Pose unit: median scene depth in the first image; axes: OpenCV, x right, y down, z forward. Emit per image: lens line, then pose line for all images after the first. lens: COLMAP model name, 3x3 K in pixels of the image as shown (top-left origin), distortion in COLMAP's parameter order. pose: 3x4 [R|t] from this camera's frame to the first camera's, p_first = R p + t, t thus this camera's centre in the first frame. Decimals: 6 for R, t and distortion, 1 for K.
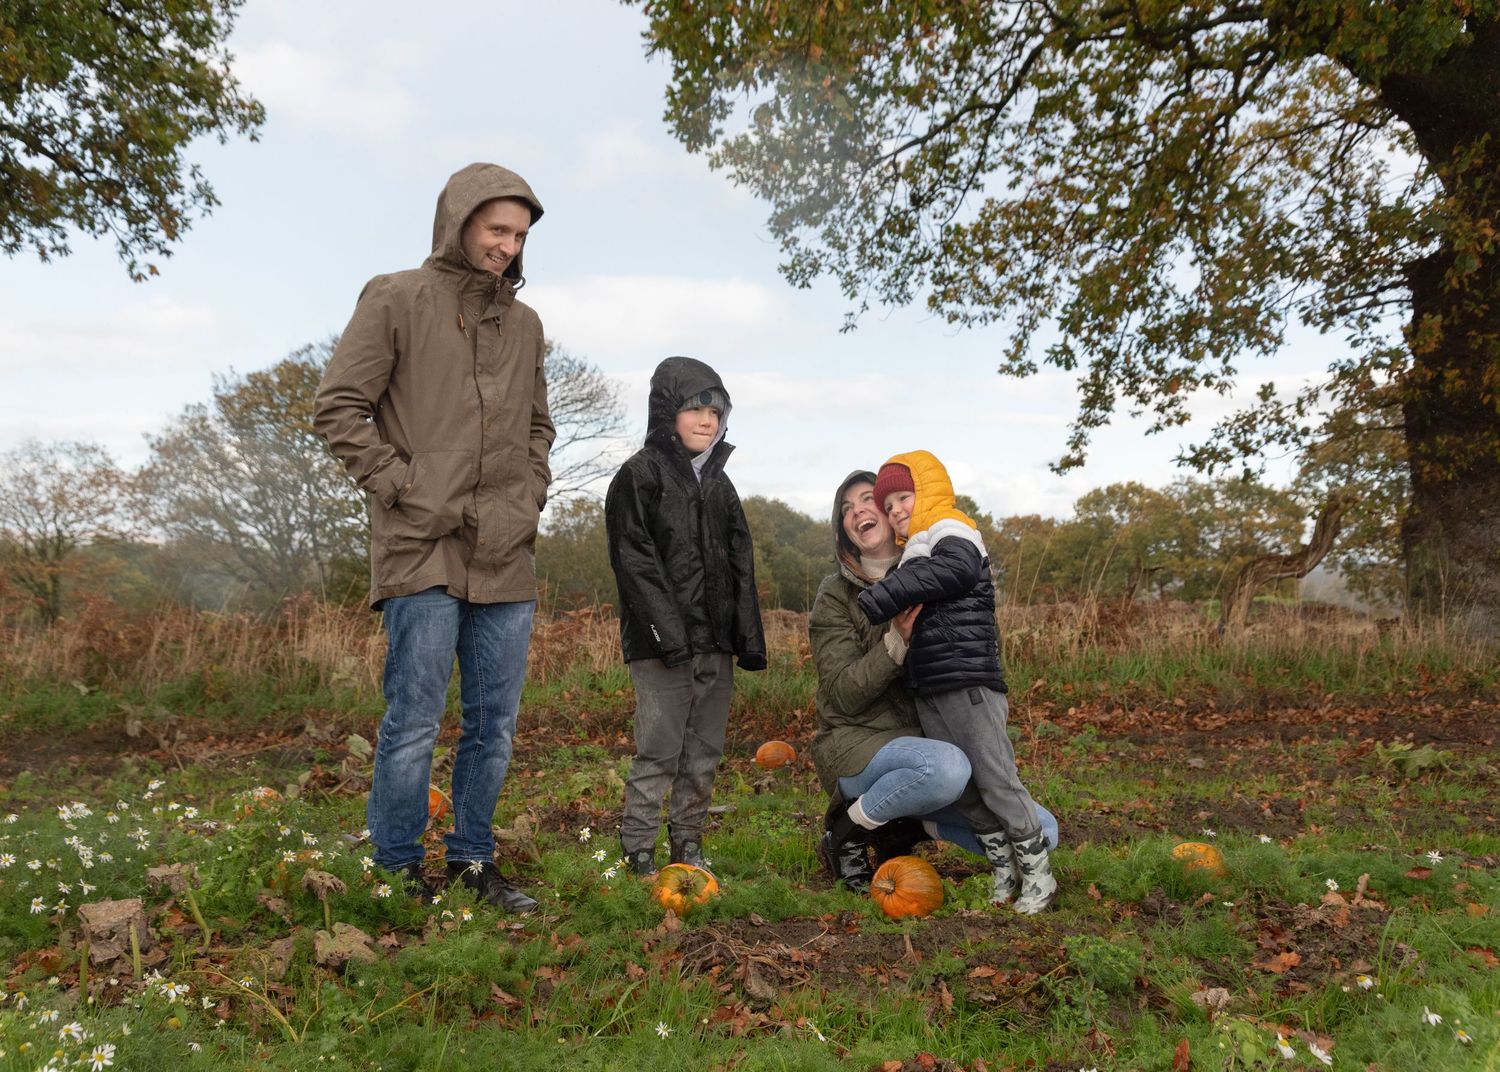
lens RADIAL K [[1300.1, 0, 750.0], [0, 1300.1, 536.0], [0, 0, 1]] dist [0.217647, -0.001825]
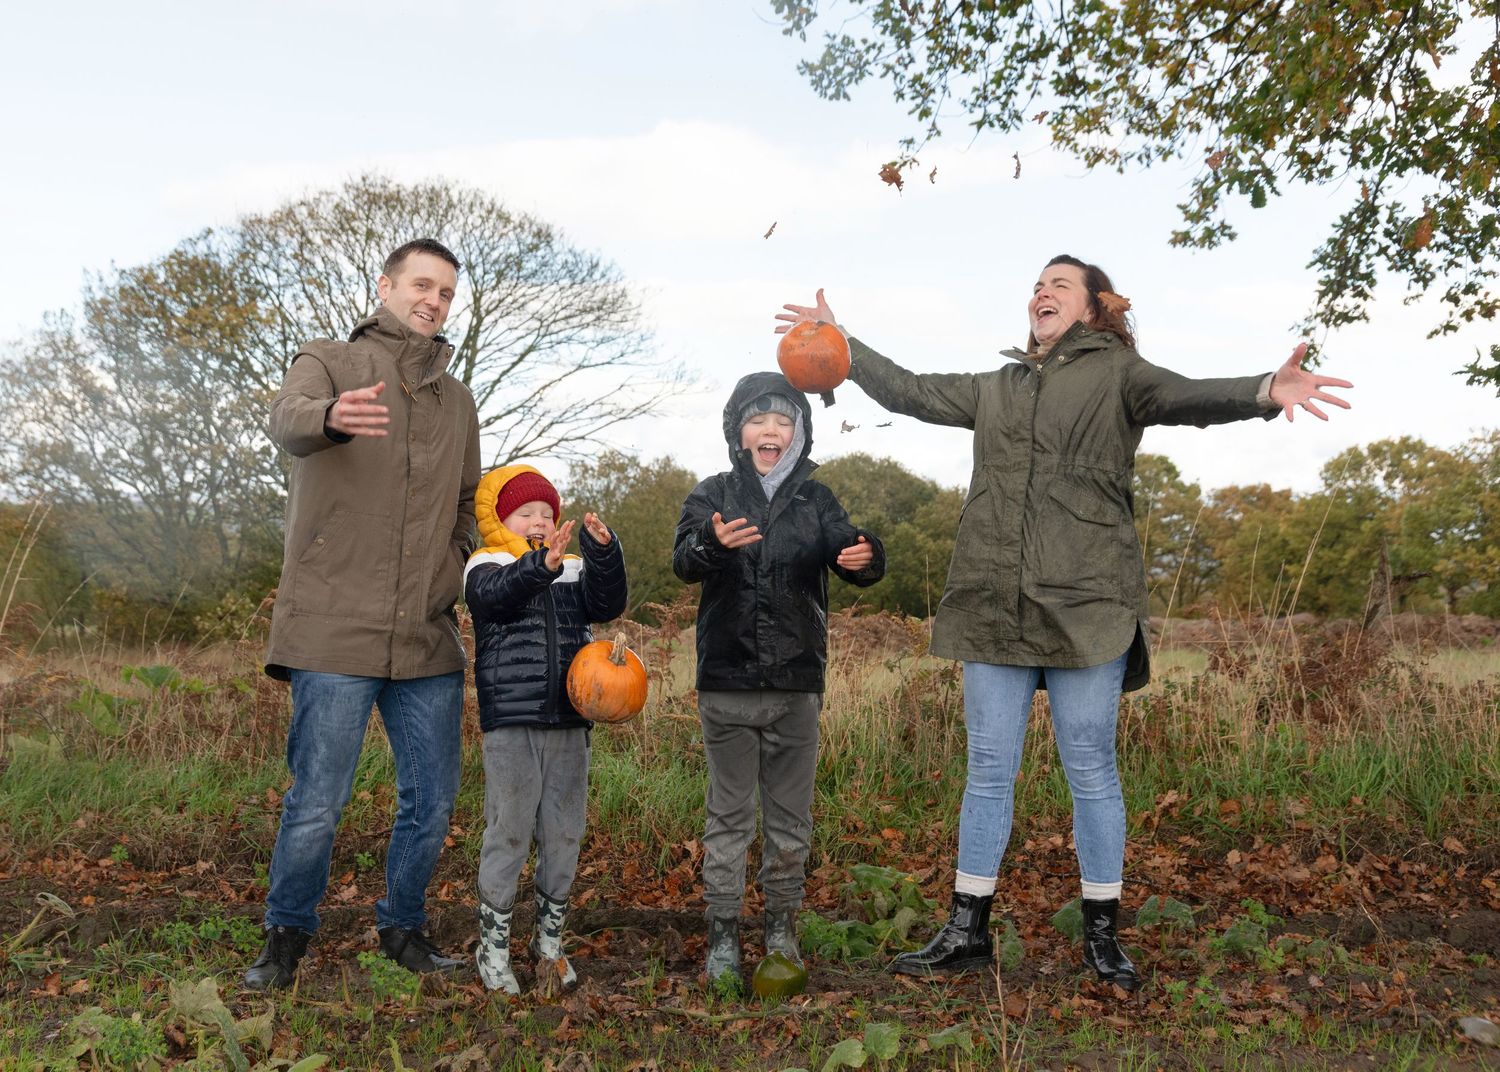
lens RADIAL K [[1677.5, 0, 749.2], [0, 1677.5, 501.1], [0, 0, 1]] dist [0.098120, 0.013417]
pose [[0.995410, 0.013849, -0.094693, 0.072137], [-0.014338, 0.999887, -0.004481, 0.001296], [0.094620, 0.005818, 0.995496, 0.204138]]
